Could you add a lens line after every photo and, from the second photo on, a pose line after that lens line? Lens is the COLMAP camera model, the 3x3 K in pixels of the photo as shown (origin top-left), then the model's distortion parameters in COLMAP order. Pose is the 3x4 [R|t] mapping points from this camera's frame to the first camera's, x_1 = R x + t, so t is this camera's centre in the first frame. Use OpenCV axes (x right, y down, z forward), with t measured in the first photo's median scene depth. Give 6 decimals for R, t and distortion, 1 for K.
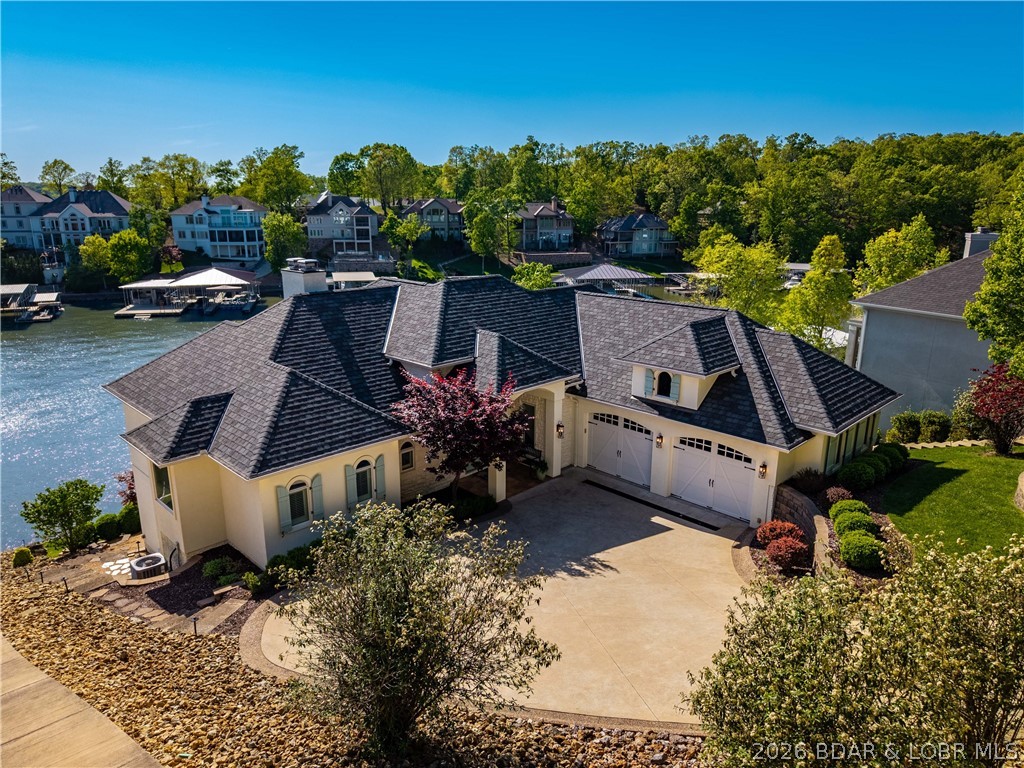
lens RADIAL K [[694.7, 0, 512.0], [0, 694.7, 384.0], [0, 0, 1]] dist [0.078205, -0.082605]
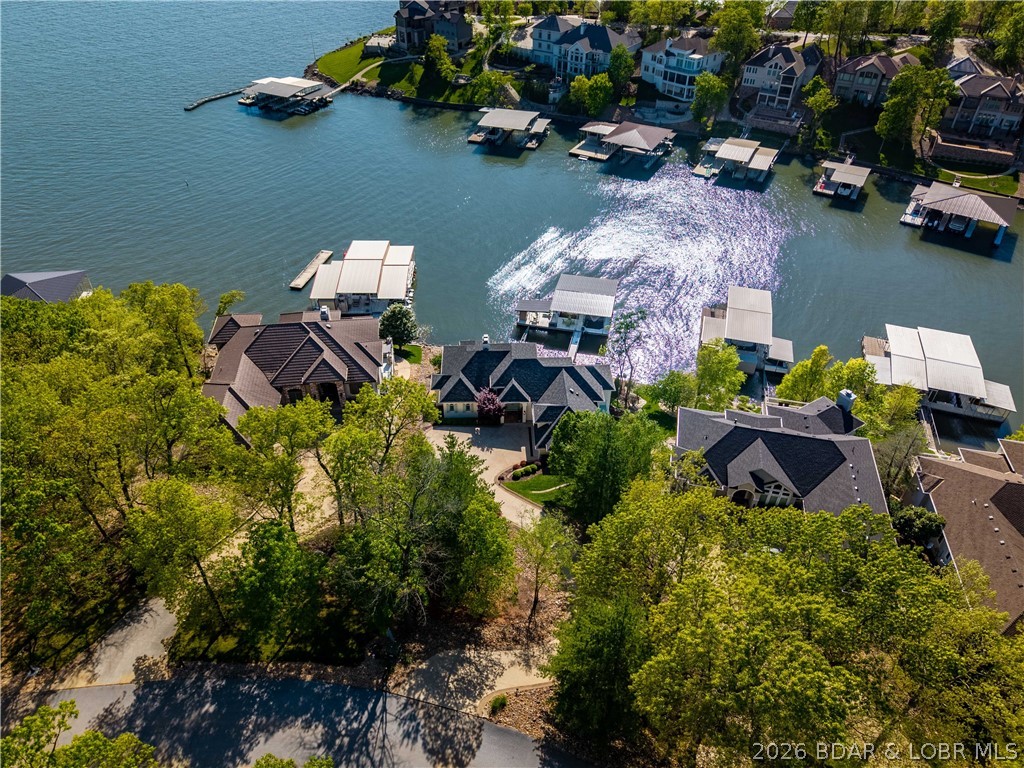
lens RADIAL K [[751.7, 0, 512.0], [0, 751.7, 384.0], [0, 0, 1]] dist [-0.000250, 0.006063]
pose [[0.735277, 0.434422, -0.520235, 1.968180], [-0.188752, 0.868455, 0.458430, -1.824039], [0.650953, -0.238878, 0.720553, -1.797774]]
